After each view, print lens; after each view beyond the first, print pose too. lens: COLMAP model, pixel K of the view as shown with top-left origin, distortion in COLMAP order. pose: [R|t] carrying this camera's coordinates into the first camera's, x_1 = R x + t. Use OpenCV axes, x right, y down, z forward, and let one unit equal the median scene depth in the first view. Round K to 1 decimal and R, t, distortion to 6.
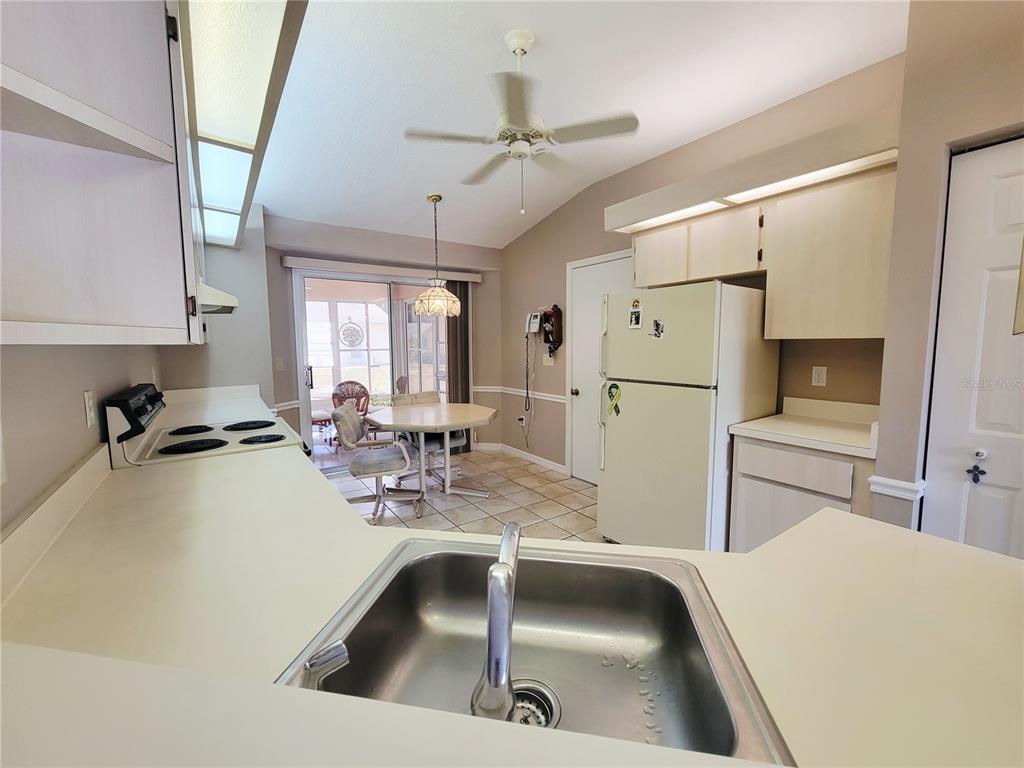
lens RADIAL K [[418.9, 0, 510.1], [0, 418.9, 379.0], [0, 0, 1]] dist [-0.002438, 0.002138]
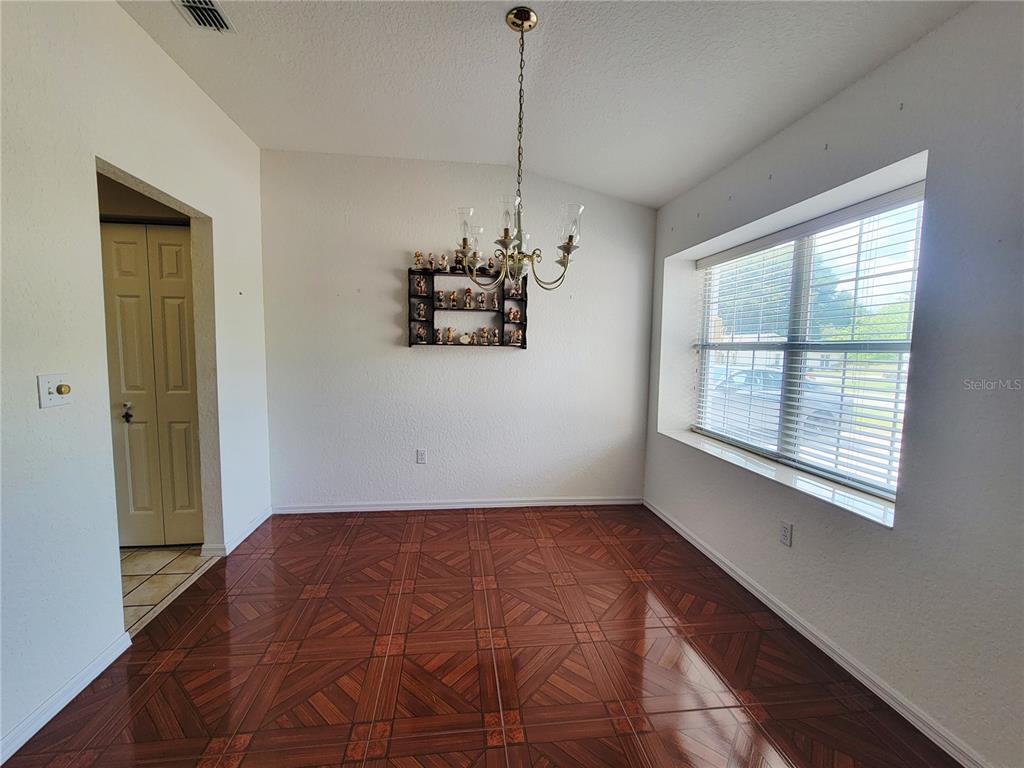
lens RADIAL K [[418.9, 0, 508.4], [0, 418.9, 386.4], [0, 0, 1]] dist [-0.002438, 0.002138]
pose [[0.464372, -0.053028, 0.884051, 0.346535], [0.069299, 0.997321, 0.023421, 0.170271], [-0.882925, 0.050388, 0.466803, -1.137843]]
